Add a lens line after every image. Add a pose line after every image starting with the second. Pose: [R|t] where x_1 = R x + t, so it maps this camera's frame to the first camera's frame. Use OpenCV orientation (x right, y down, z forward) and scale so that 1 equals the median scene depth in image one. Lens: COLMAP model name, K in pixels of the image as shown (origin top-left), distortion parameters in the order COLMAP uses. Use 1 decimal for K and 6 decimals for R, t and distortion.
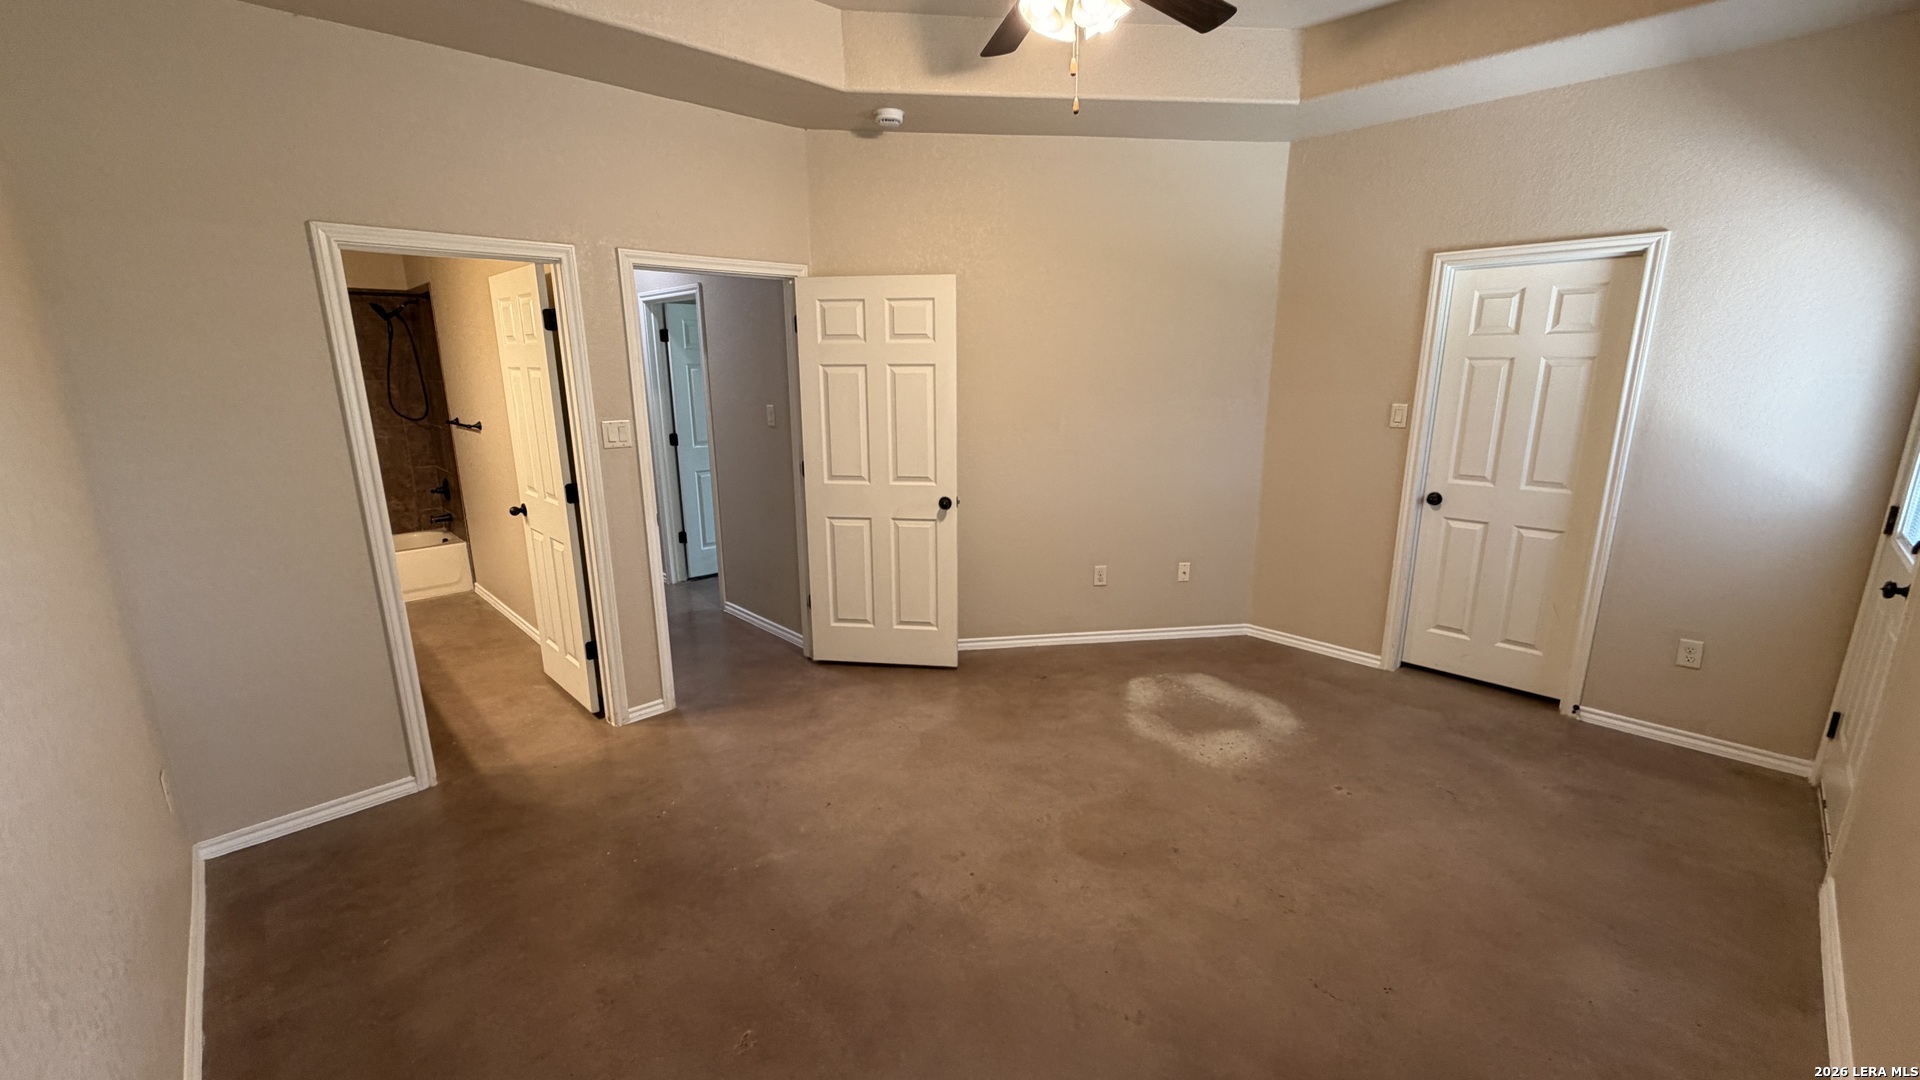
lens RADIAL K [[766.3, 0, 955.0], [0, 766.3, 540.8], [0, 0, 1]] dist [0.001330, 0.000167]
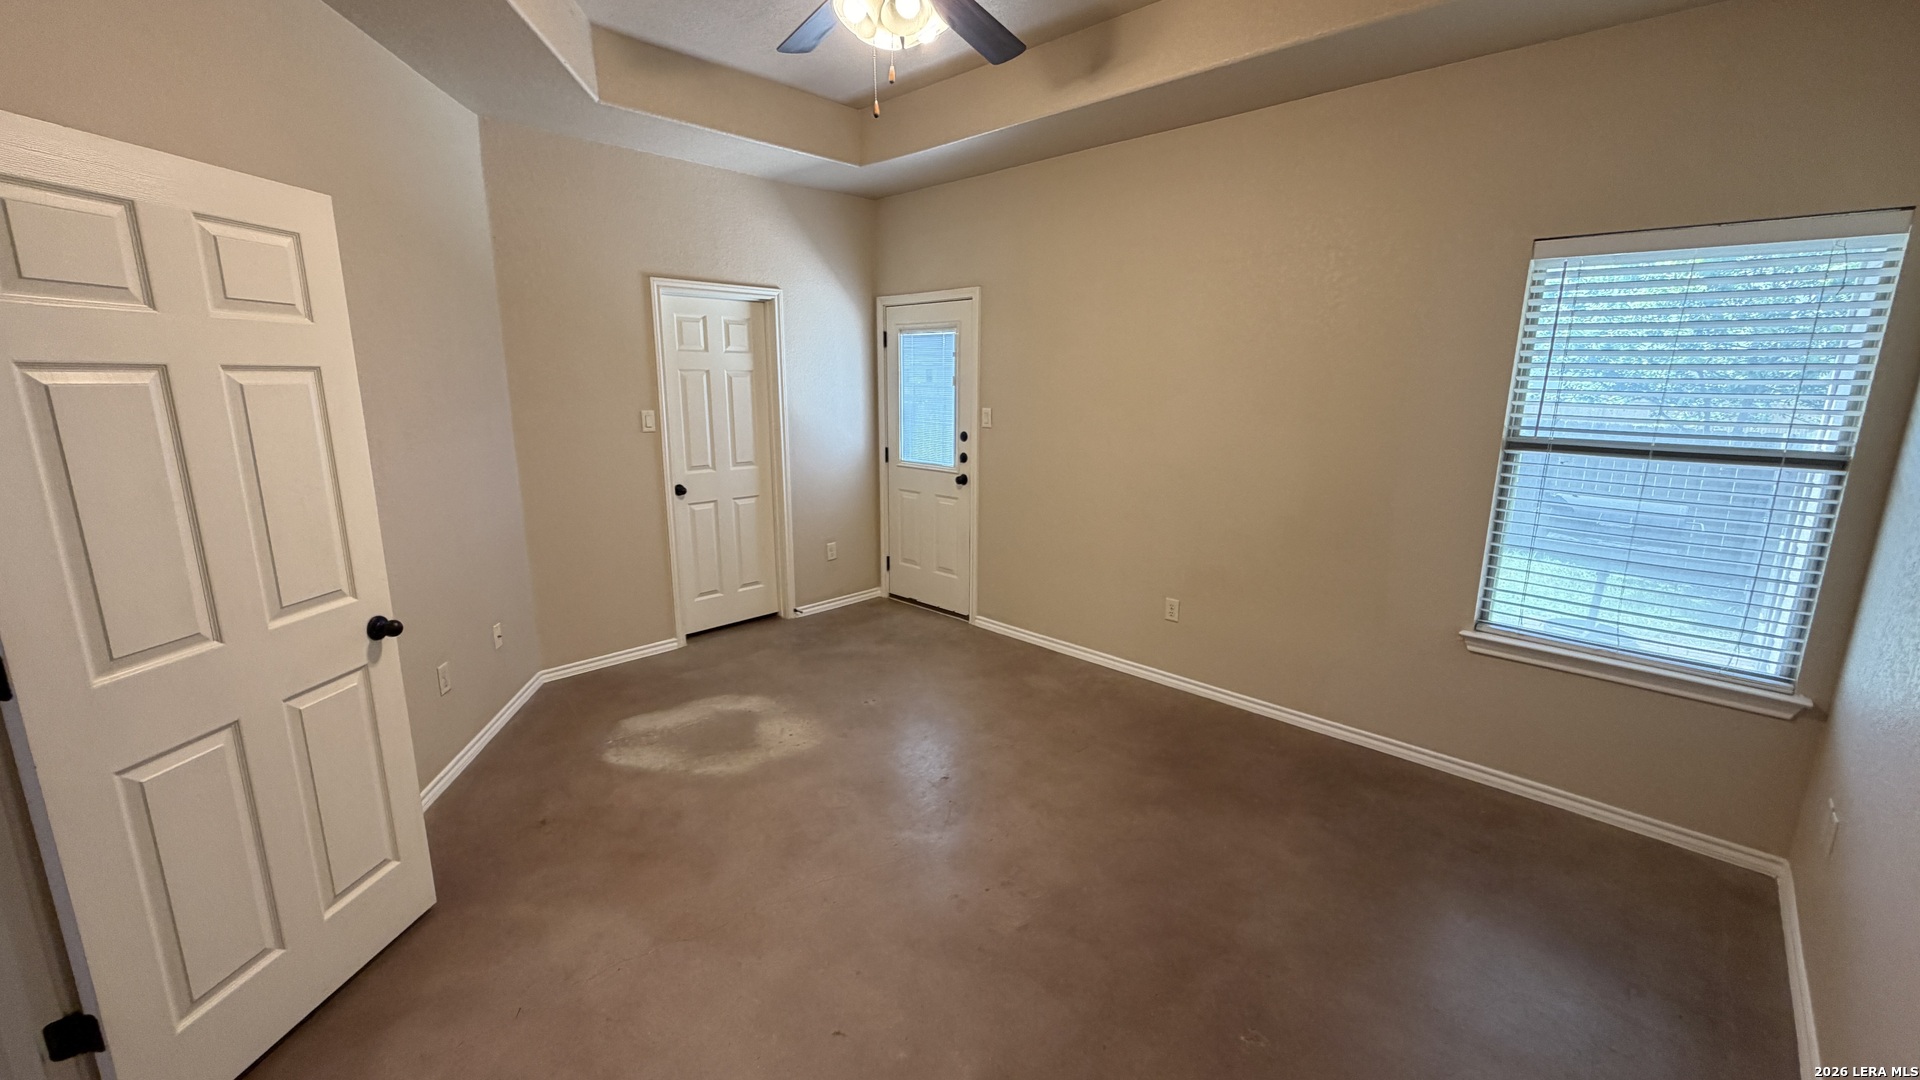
lens RADIAL K [[766.3, 0, 955.0], [0, 766.3, 540.8], [0, 0, 1]] dist [0.001330, 0.000167]
pose [[-0.035069, -0.204586, 0.978220, -0.576061], [0.220636, 0.953085, 0.207239, -0.138356], [-0.974726, 0.223098, 0.011715, 0.633253]]
